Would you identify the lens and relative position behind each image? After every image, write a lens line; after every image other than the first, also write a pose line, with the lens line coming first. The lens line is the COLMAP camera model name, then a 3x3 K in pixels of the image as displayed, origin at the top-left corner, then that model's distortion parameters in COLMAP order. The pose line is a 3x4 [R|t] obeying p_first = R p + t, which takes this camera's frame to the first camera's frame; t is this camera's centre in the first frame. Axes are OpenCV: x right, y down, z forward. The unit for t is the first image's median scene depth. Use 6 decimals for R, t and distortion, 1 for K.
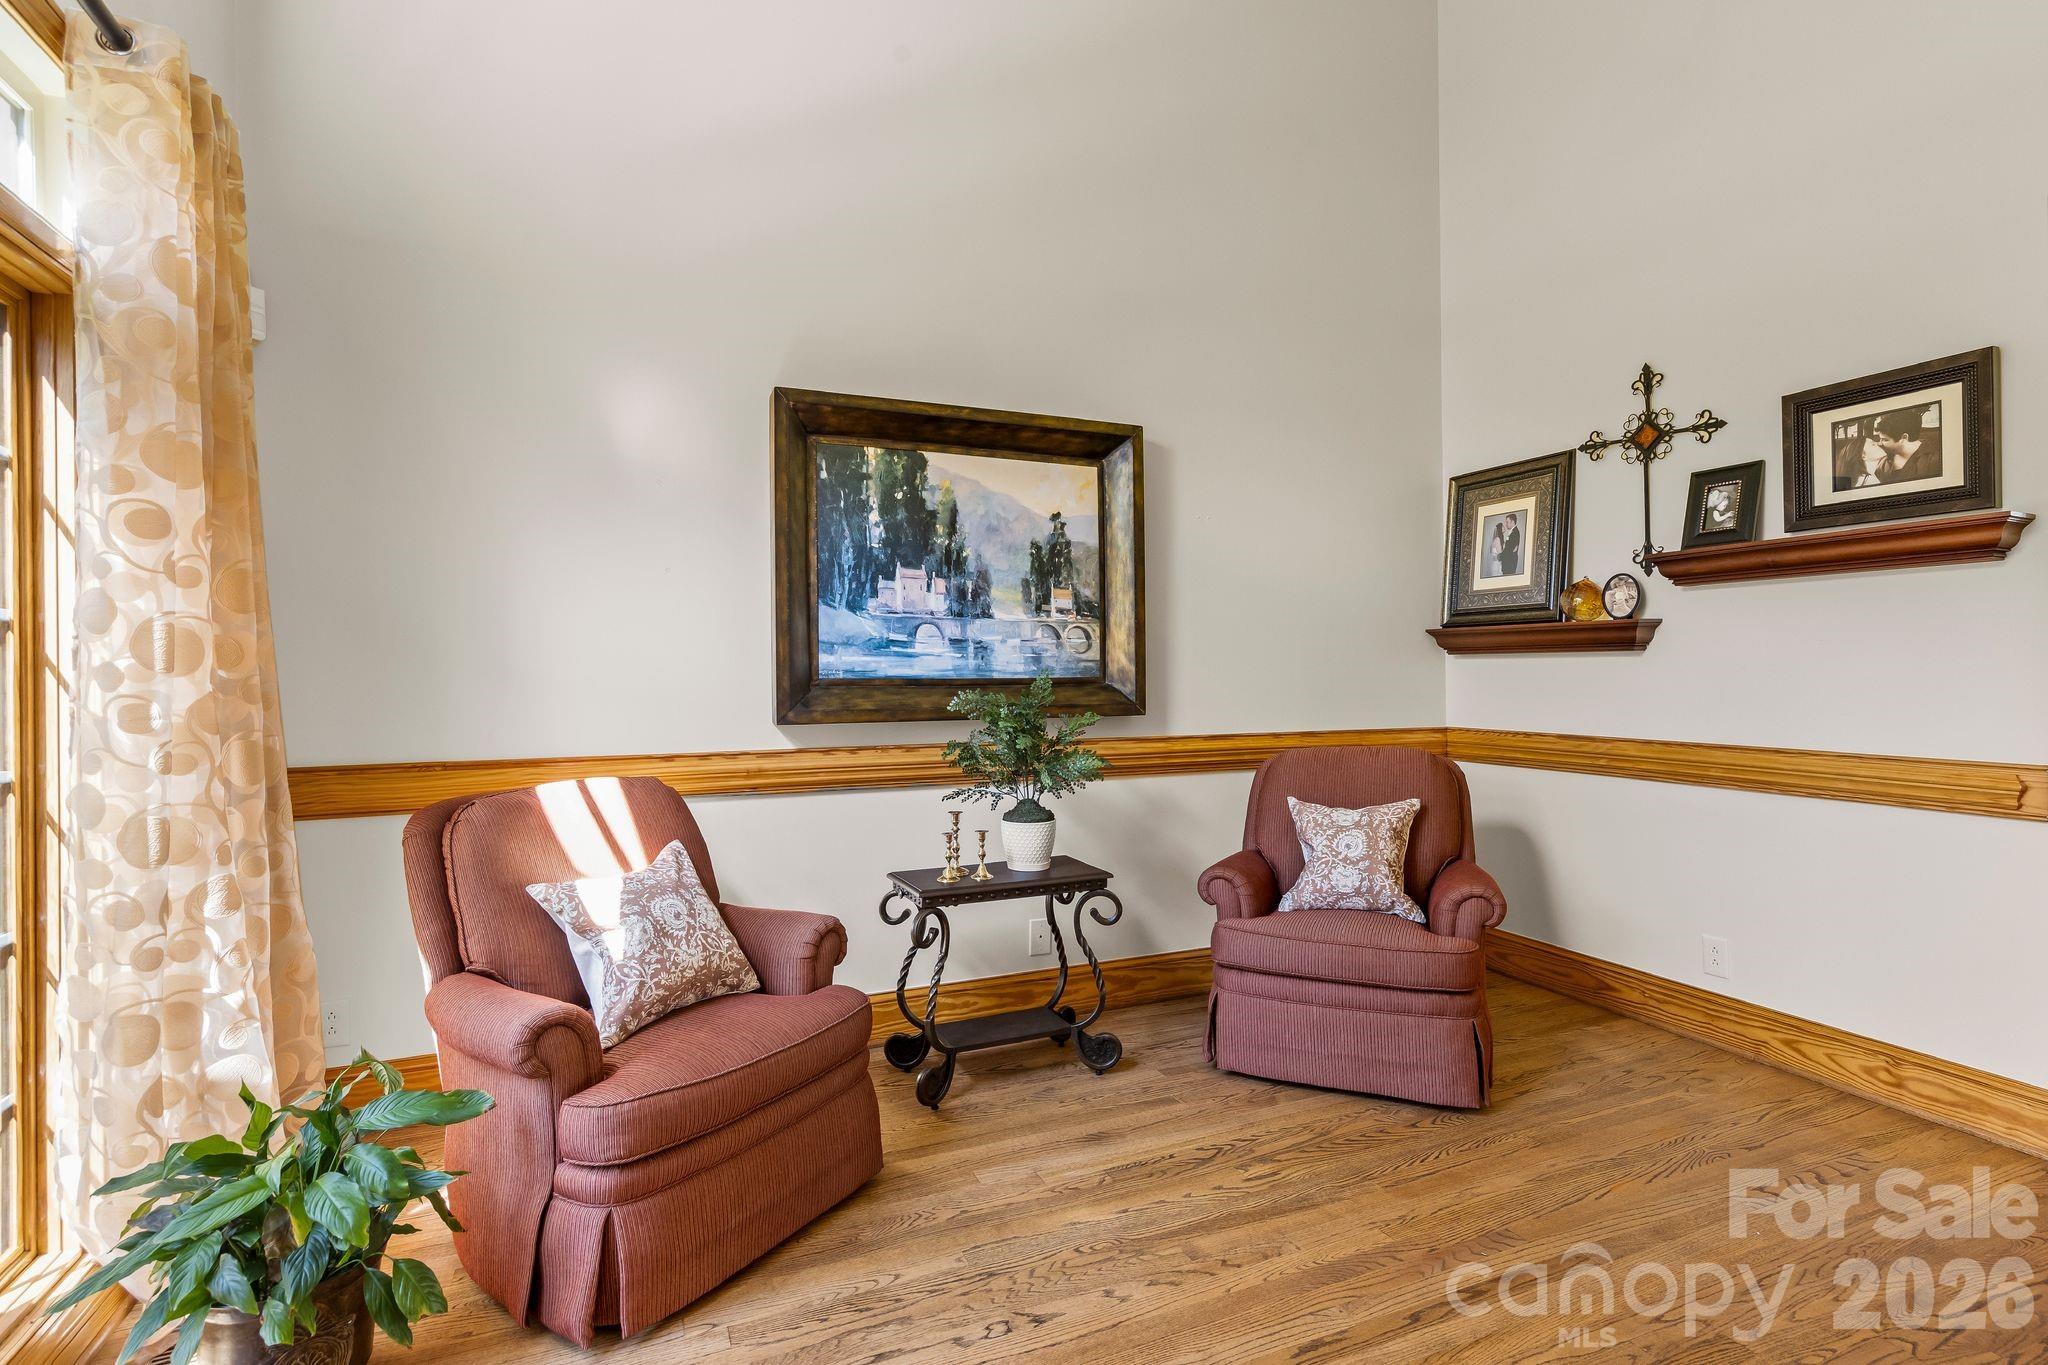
lens RADIAL K [[965.9, 0, 1027.8], [0, 965.9, 683.1], [0, 0, 1]] dist [0.003611, -0.001571]
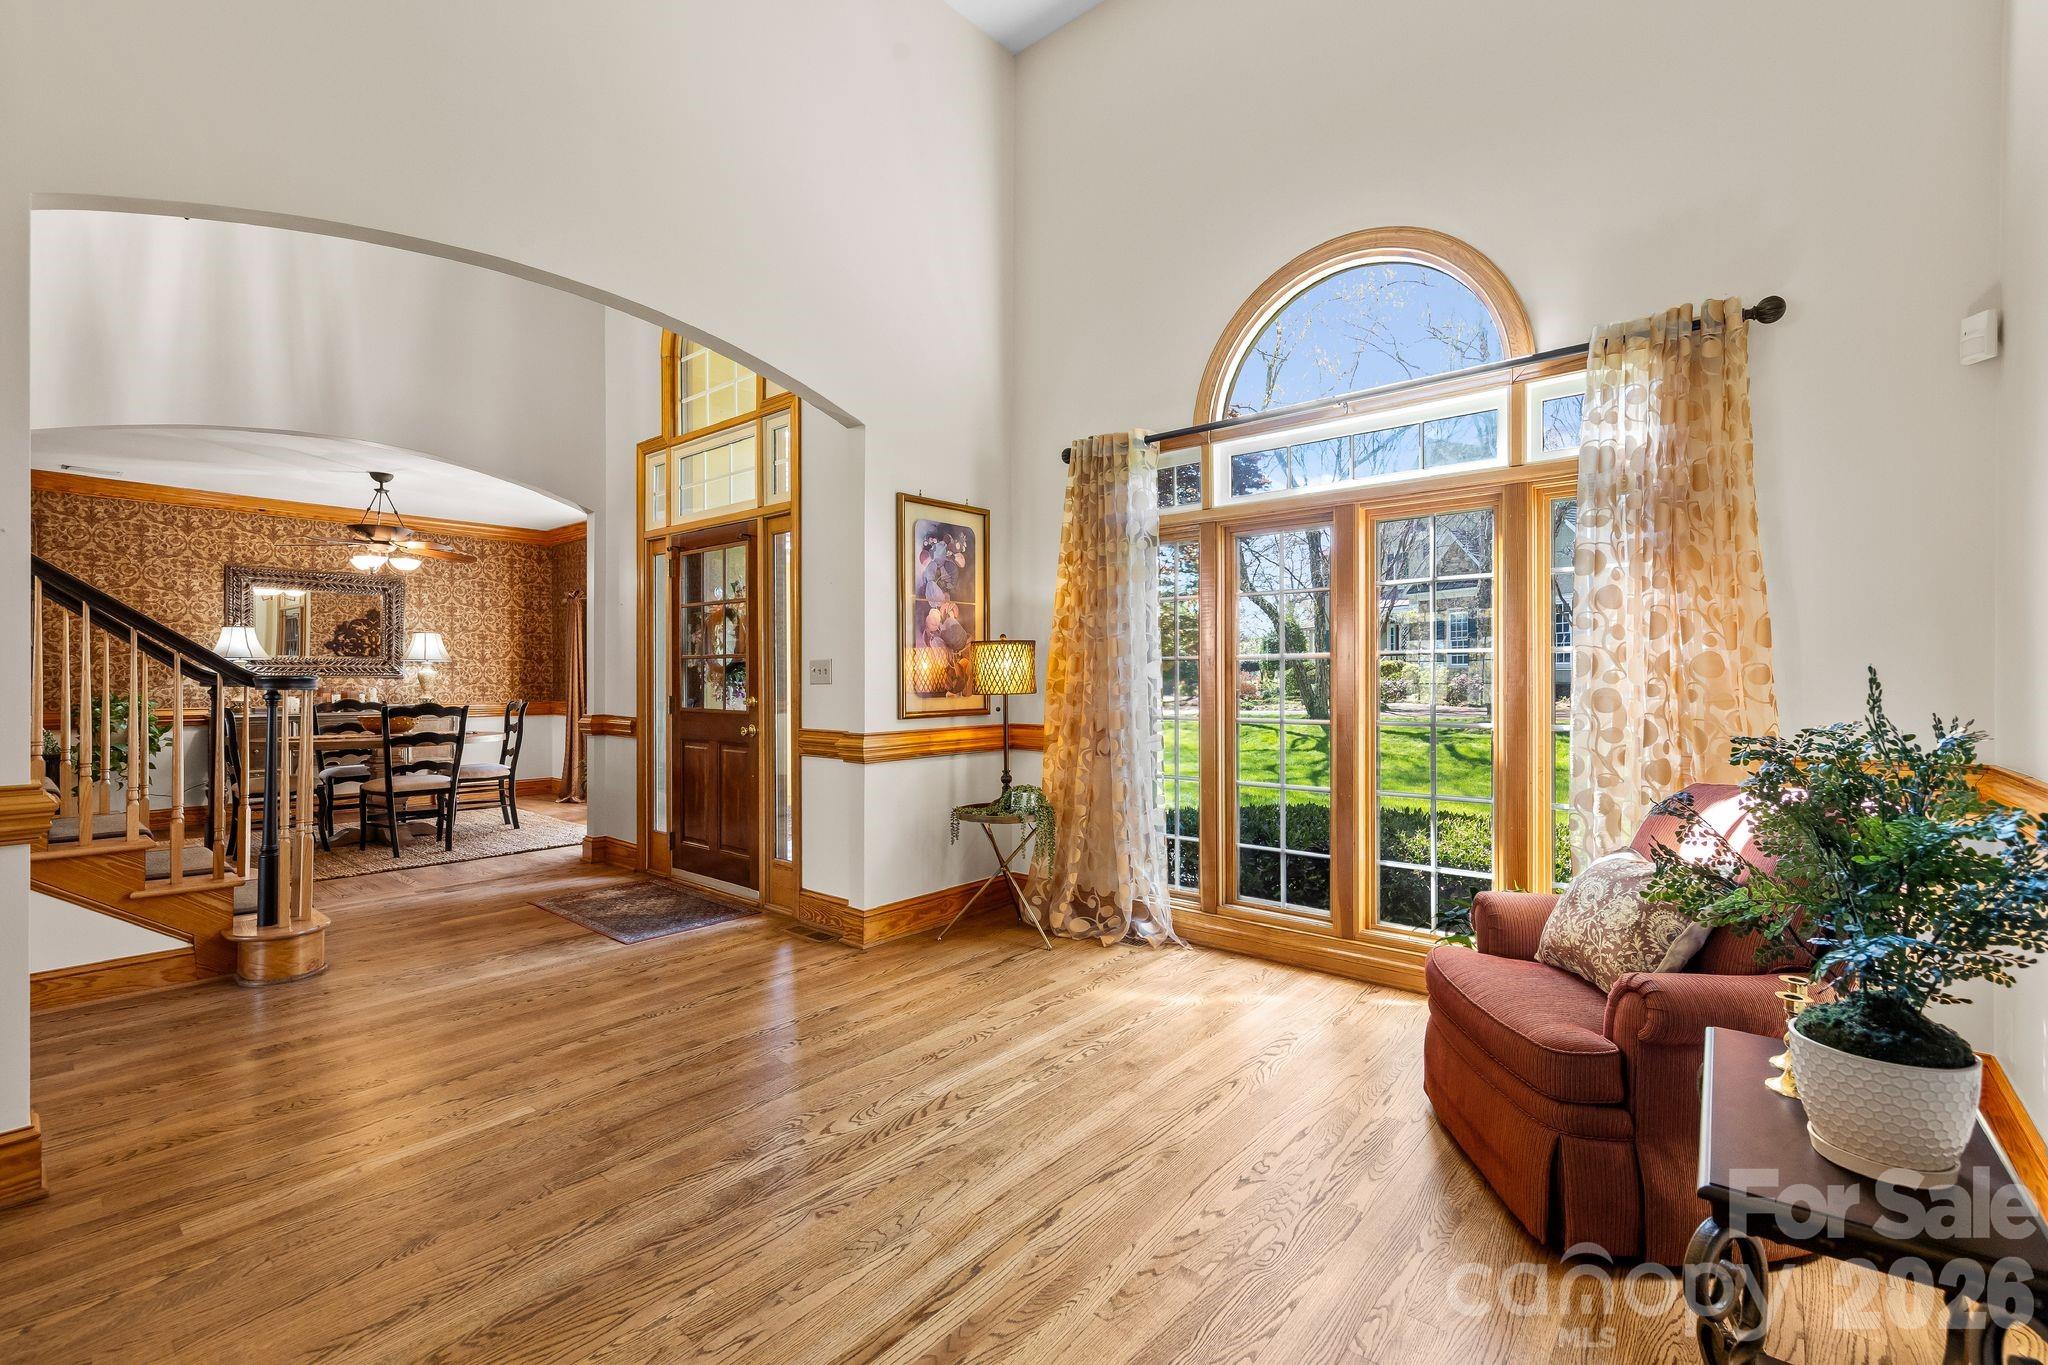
lens RADIAL K [[870.9, 0, 1033.7], [0, 870.9, 676.9], [0, 0, 1]] dist [0.009145, 0.000009]
pose [[-0.894166, 0.008615, -0.447653, 0.477844], [0.005355, 0.999949, 0.008547, -0.016769], [0.447704, 0.005245, -0.894166, 1.172618]]
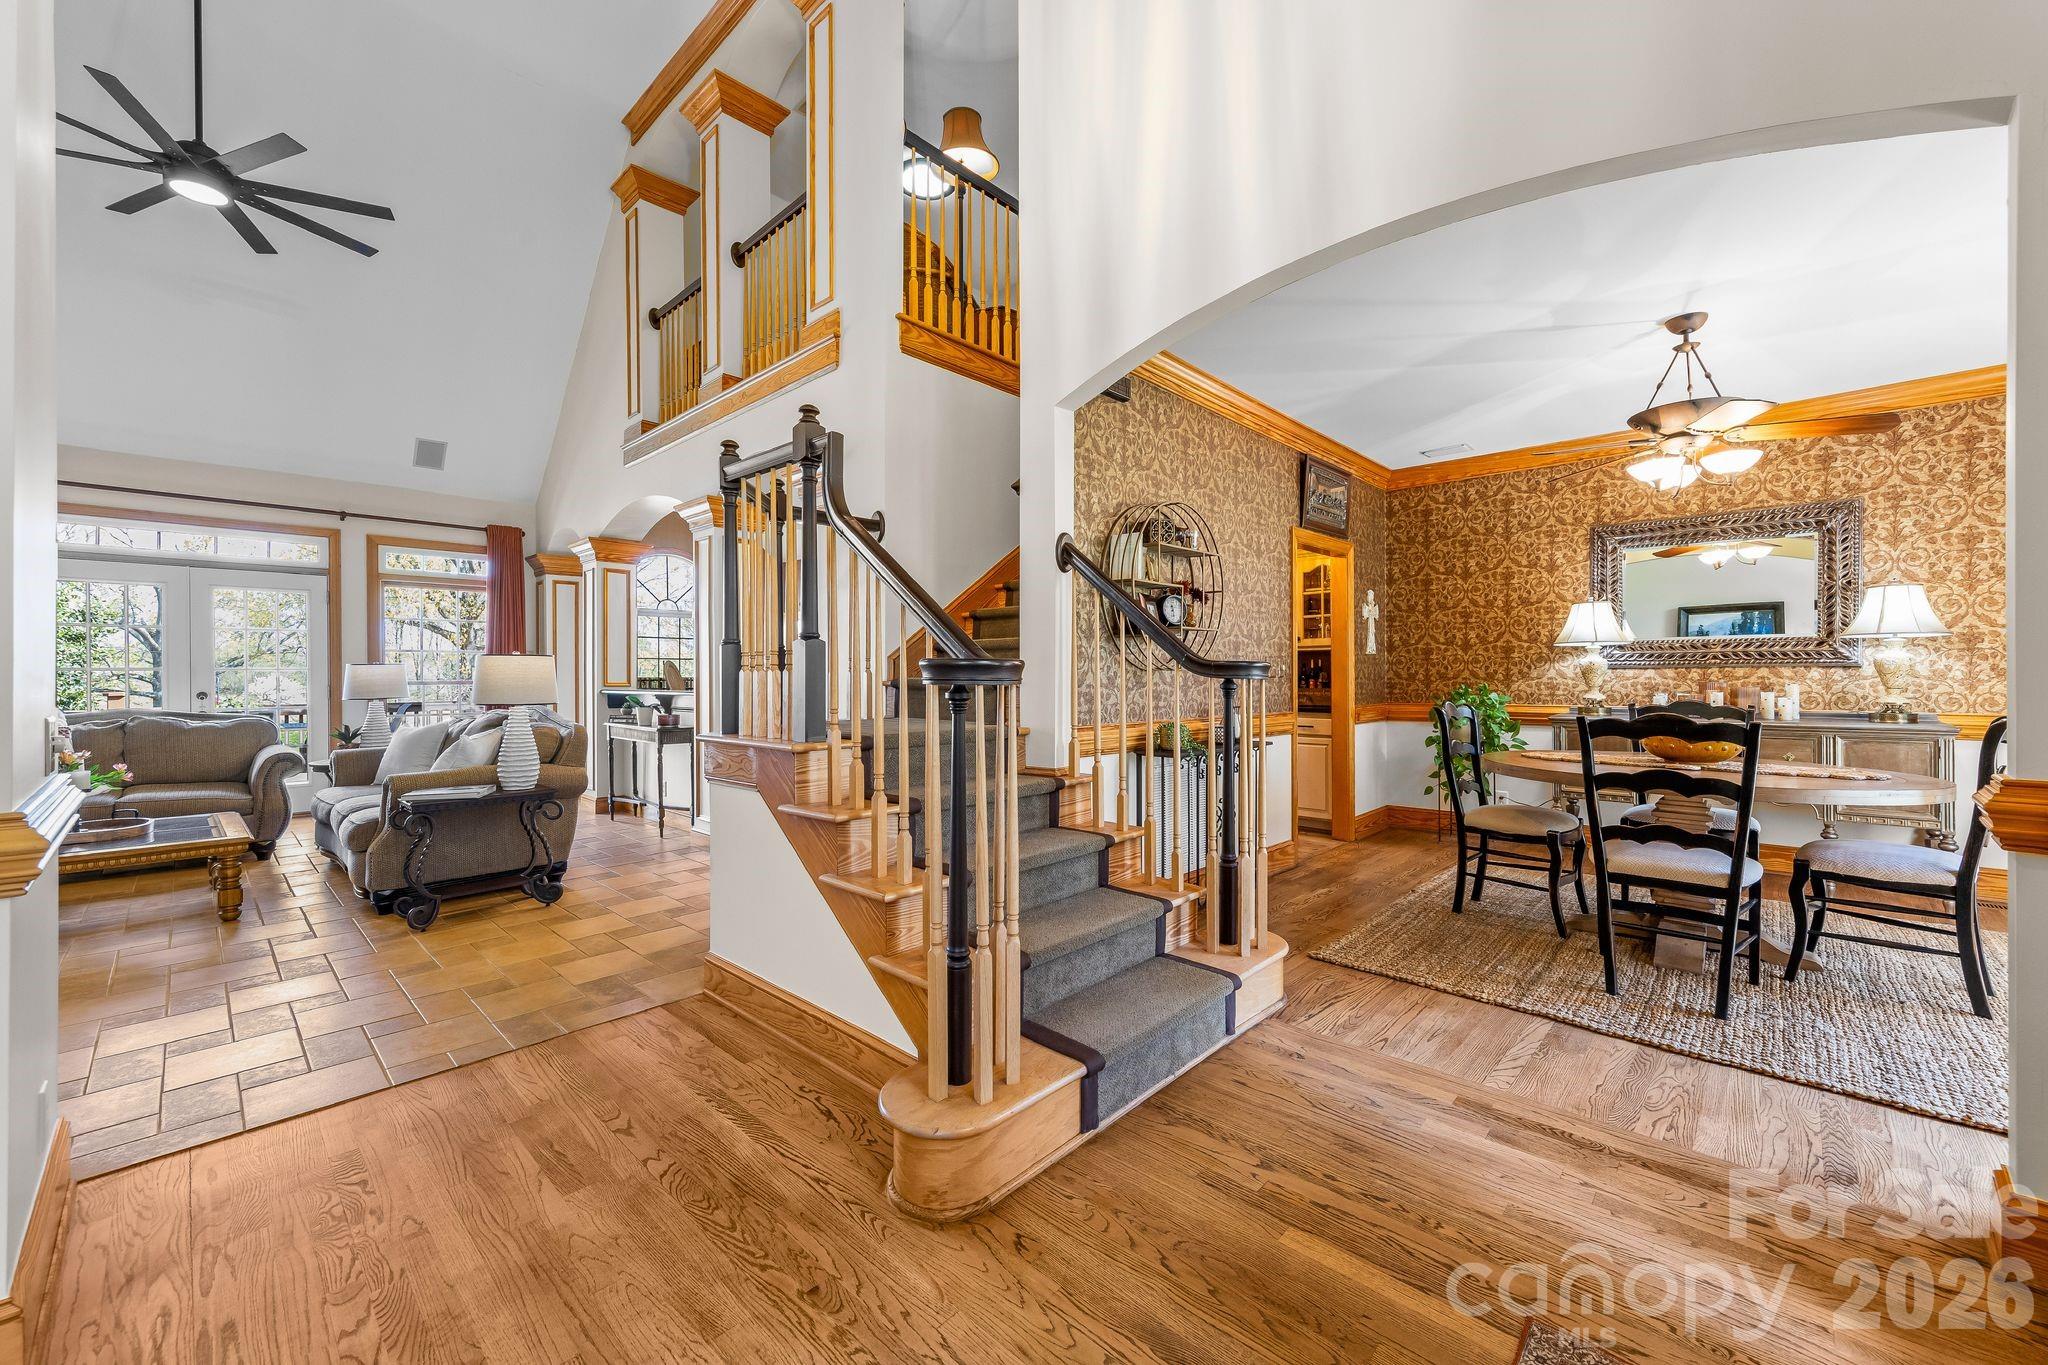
lens RADIAL K [[790.8, 0, 1029.7], [0, 790.8, 675.6], [0, 0, 1]] dist [0.003809, -0.000339]
pose [[-0.397296, 0.008606, 0.917650, 0.265026], [0.011535, 0.999924, -0.004384, 0.005000], [-0.917618, 0.008844, -0.397365, -0.211413]]
